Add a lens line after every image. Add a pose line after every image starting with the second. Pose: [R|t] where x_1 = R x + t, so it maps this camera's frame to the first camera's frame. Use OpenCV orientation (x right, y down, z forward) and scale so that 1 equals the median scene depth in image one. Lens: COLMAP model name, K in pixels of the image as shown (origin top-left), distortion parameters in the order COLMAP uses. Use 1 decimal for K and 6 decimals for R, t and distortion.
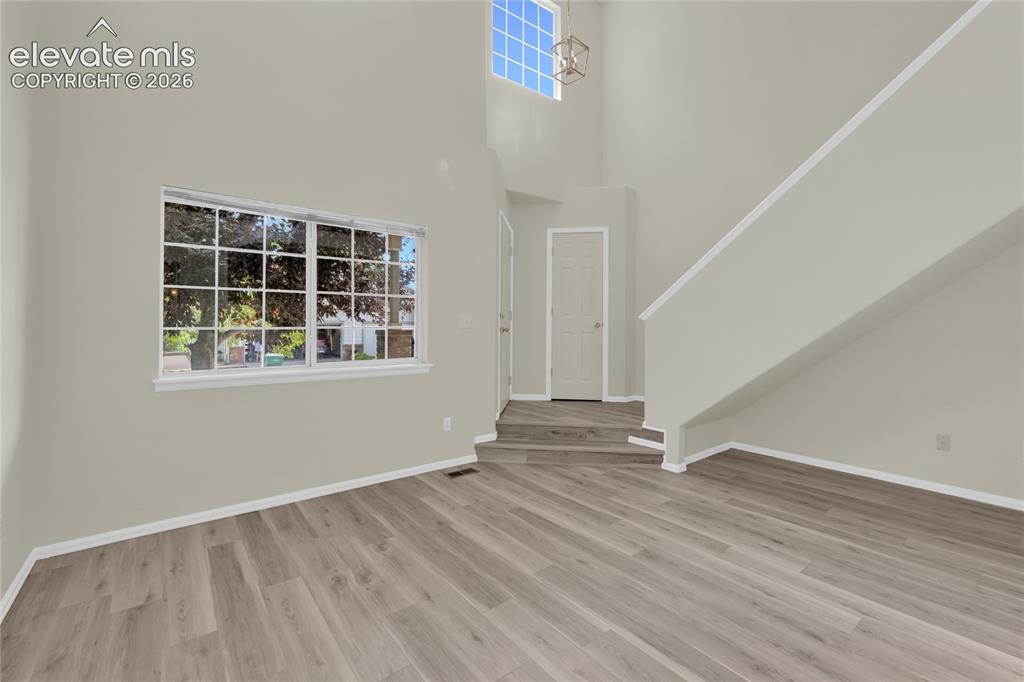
lens RADIAL K [[444.5, 0, 504.7], [0, 444.5, 324.2], [0, 0, 1]] dist [-0.002524, 0.000779]
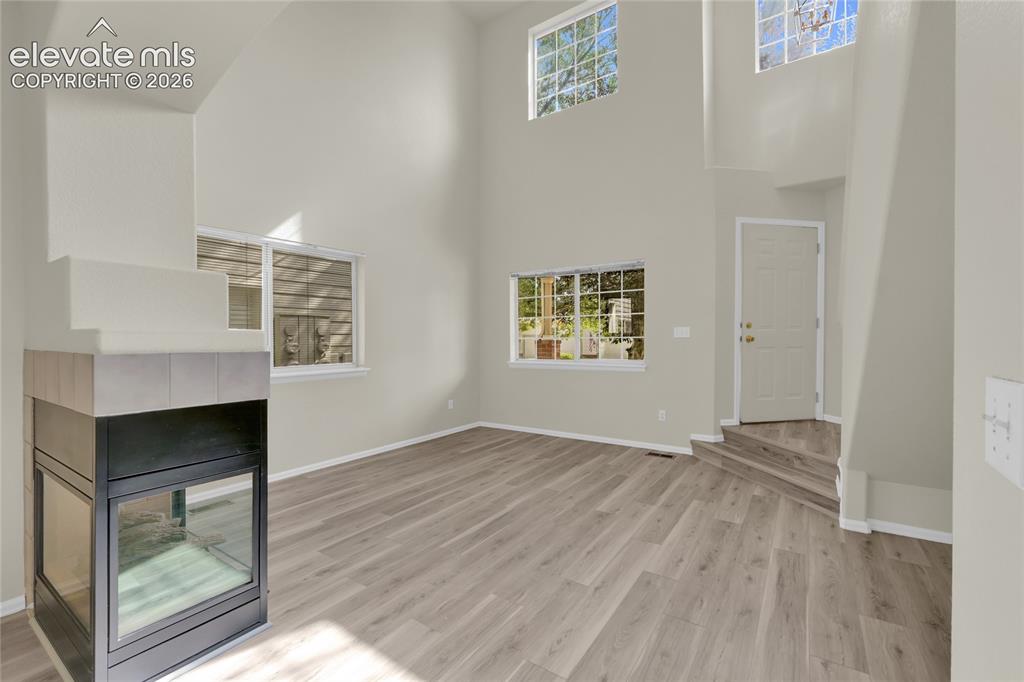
lens RADIAL K [[444.5, 0, 515.4], [0, 444.5, 343.2], [0, 0, 1]] dist [-0.002524, 0.000779]
pose [[0.313786, 0.011641, -0.949422, 1.093515], [0.006475, 0.999875, 0.014399, 0.003795], [0.949472, -0.010665, 0.313672, 0.272695]]
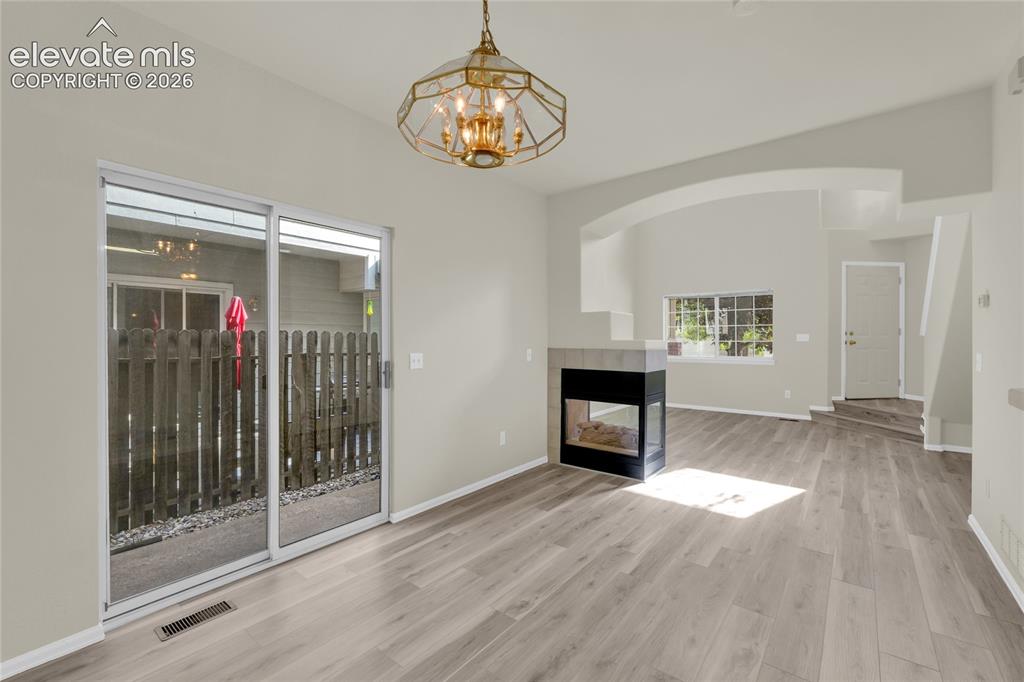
lens RADIAL K [[444.5, 0, 512.8], [0, 444.5, 338.6], [0, 0, 1]] dist [-0.002524, 0.000779]
pose [[0.239849, -0.000337, -0.970810, 1.643162], [0.004707, 0.999989, 0.000815, -0.012869], [0.970799, -0.004766, 0.239848, -0.642019]]
